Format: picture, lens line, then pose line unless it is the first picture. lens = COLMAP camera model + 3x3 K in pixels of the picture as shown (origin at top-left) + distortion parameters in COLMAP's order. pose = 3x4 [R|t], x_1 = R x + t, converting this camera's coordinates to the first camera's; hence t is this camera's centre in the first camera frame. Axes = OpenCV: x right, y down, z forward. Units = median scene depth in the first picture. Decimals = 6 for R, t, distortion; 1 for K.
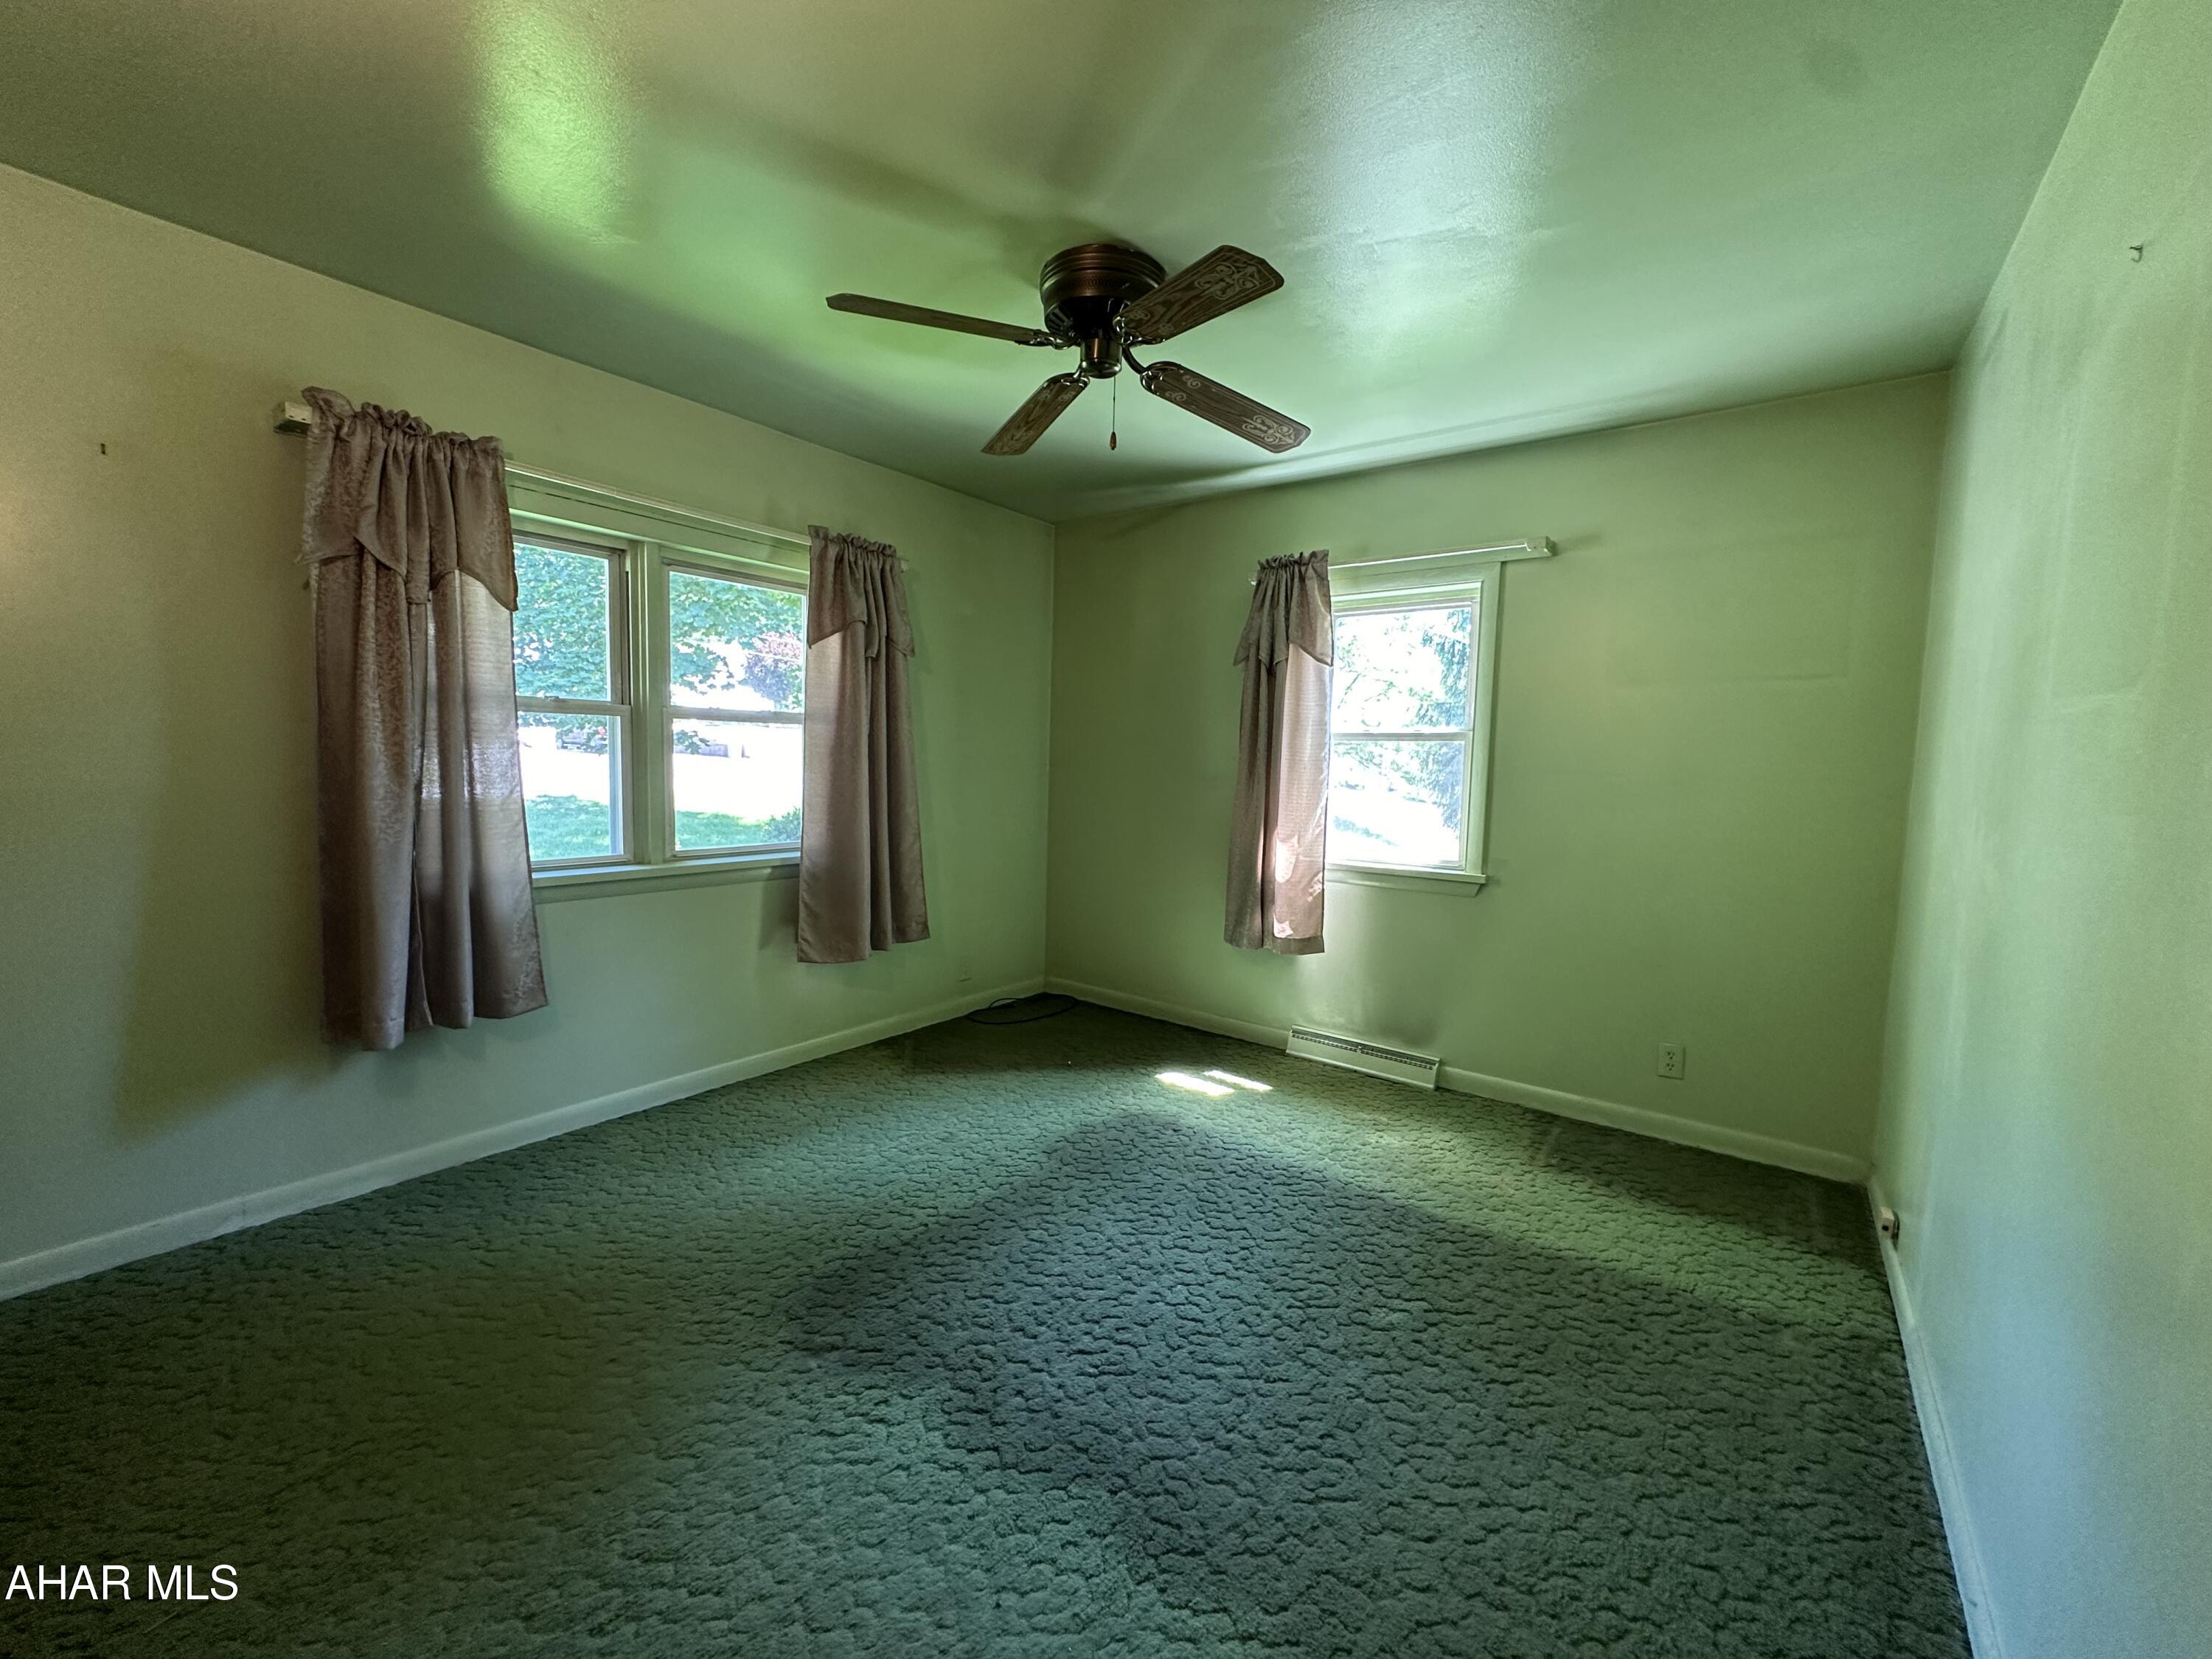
lens RADIAL K [[883.1, 0, 1087.9], [0, 883.1, 830.3], [0, 0, 1]] dist [-0.002983, 0.000801]
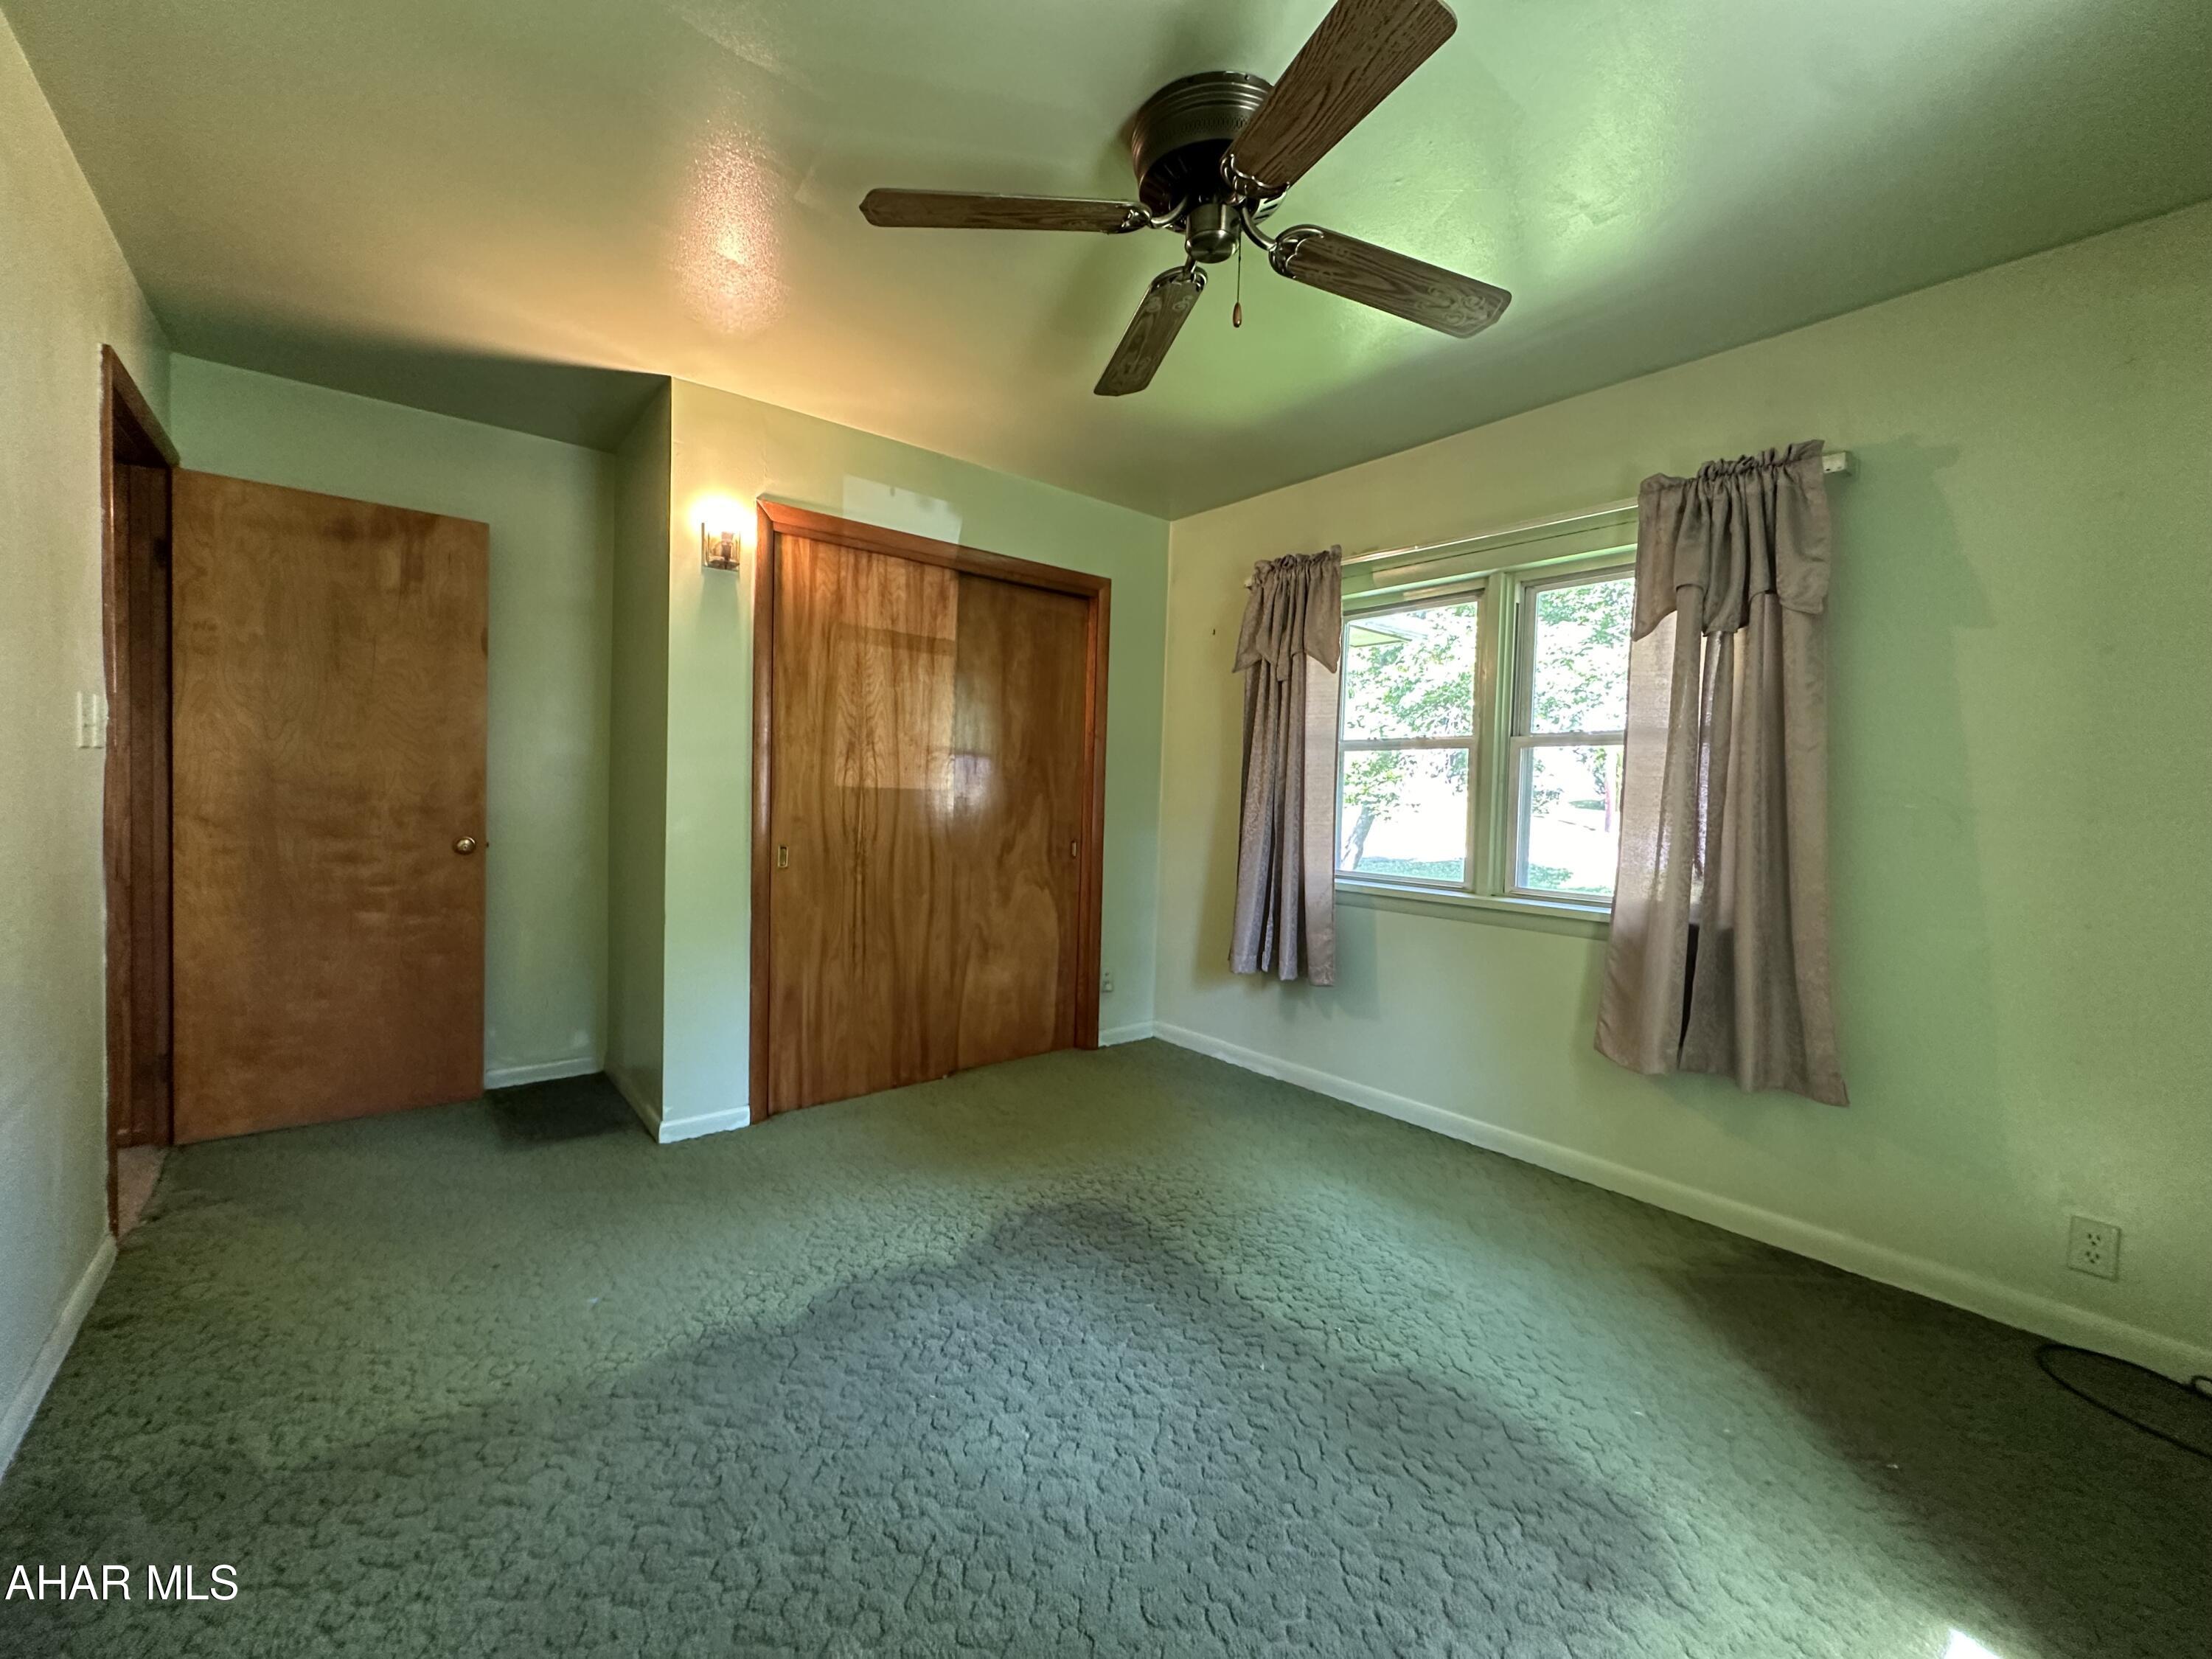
lens RADIAL K [[883.1, 0, 1087.0], [0, 883.1, 823.0], [0, 0, 1]] dist [-0.002983, 0.000801]
pose [[-0.224606, 0.011068, -0.974387, 0.568325], [-0.104747, 0.993867, 0.035434, -0.031602], [0.968803, 0.110023, -0.222069, 0.782966]]
